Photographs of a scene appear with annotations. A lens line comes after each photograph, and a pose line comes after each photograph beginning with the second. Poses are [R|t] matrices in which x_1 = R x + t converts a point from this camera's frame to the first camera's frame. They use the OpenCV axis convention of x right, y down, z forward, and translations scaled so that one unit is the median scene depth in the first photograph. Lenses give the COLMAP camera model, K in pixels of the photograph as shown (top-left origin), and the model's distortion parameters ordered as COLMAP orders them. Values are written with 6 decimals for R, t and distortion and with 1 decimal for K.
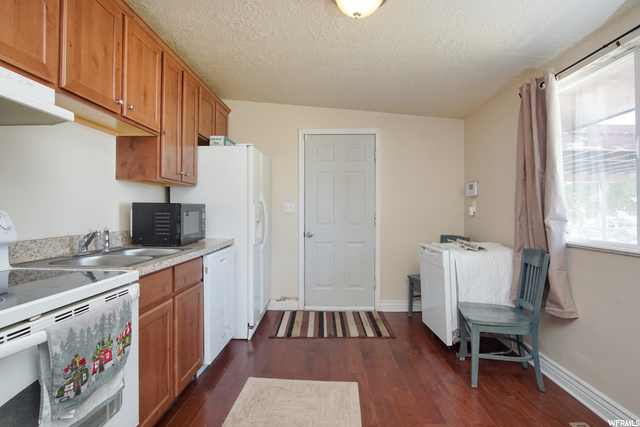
lens RADIAL K [[345.7, 0, 317.6], [0, 345.7, 211.1], [0, 0, 1]] dist [-0.036844, 0.007705]
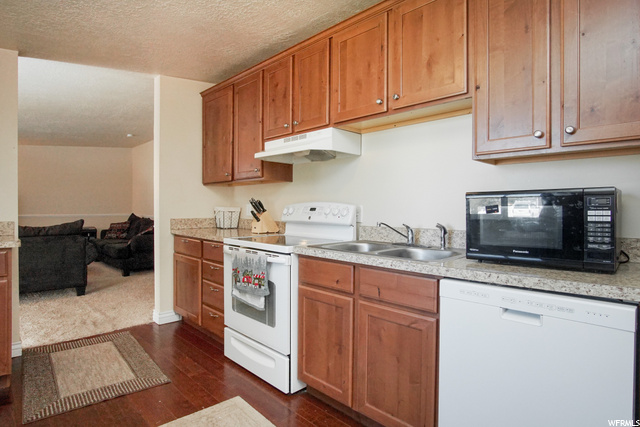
lens RADIAL K [[345.7, 0, 315.7], [0, 345.7, 211.4], [0, 0, 1]] dist [-0.036844, 0.007705]
pose [[-0.693165, 0.000206, -0.720778, 0.221705], [-0.008589, 0.999927, 0.008546, 0.007852], [0.720727, 0.012115, -0.693113, 1.098094]]
